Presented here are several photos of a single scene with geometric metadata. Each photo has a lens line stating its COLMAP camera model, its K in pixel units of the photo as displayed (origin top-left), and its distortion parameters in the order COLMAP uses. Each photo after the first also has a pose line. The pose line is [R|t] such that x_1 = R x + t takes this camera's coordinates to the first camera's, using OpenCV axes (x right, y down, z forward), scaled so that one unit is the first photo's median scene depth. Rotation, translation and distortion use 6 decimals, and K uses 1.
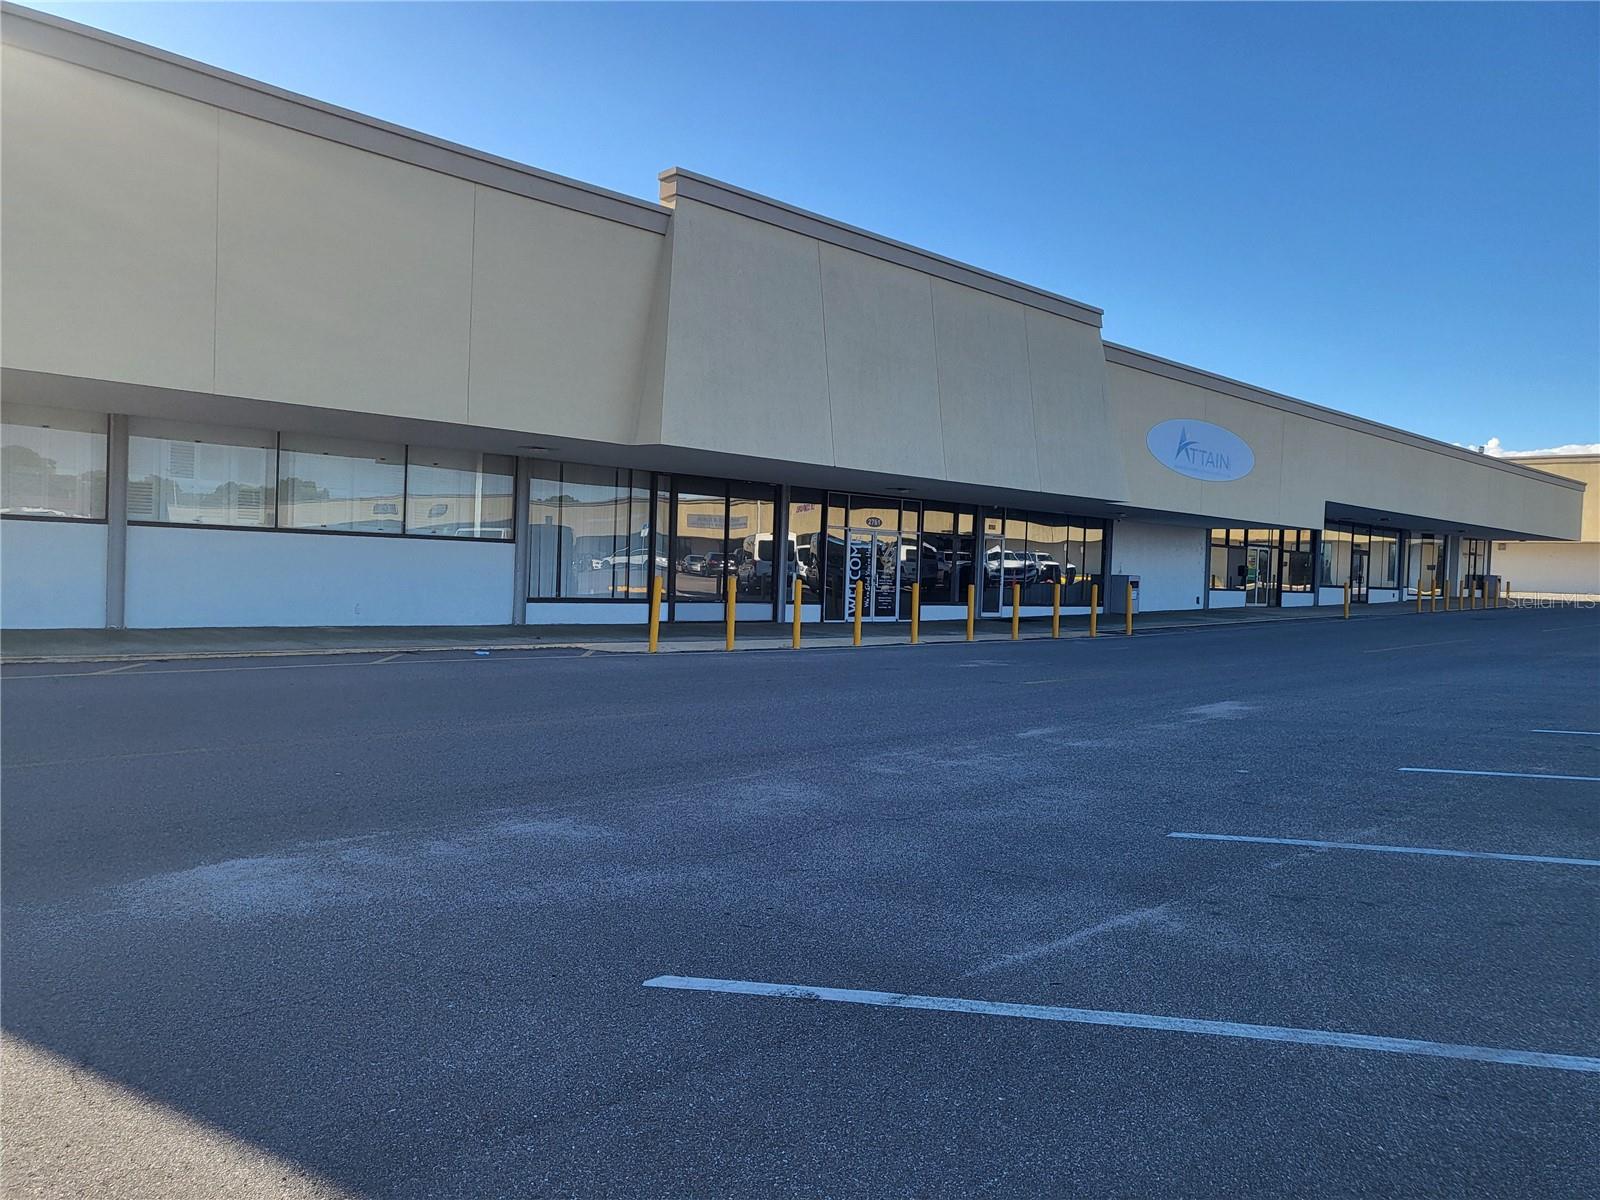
lens RADIAL K [[1219.0, 0, 800.4], [0, 1219.0, 601.5], [0, 0, 1]] dist [0.004226, 0.002072]
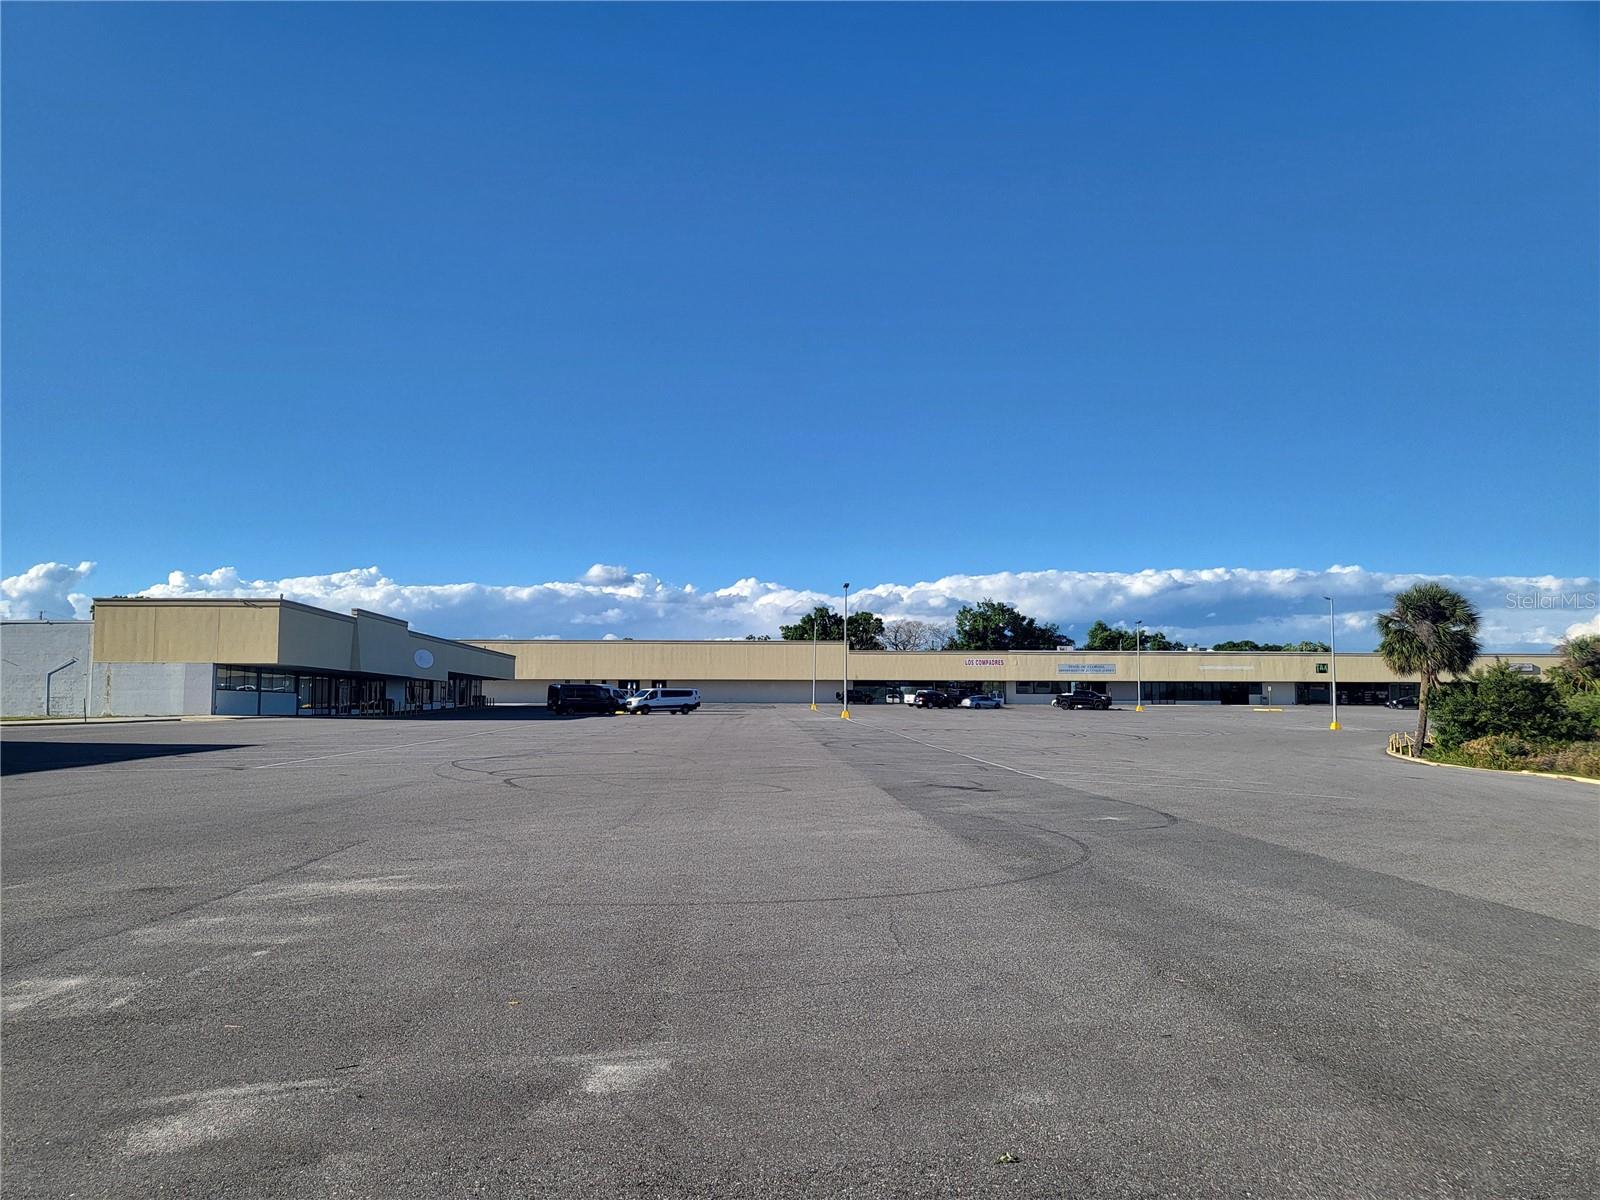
lens RADIAL K [[1219.0, 0, 800.2], [0, 1219.0, 601.1], [0, 0, 1]] dist [0.004226, 0.002072]
pose [[0.677254, 0.037811, 0.734777, -0.780406], [0.034467, 0.995952, -0.083021, 0.014223], [-0.734942, 0.081552, 0.673209, -1.087283]]
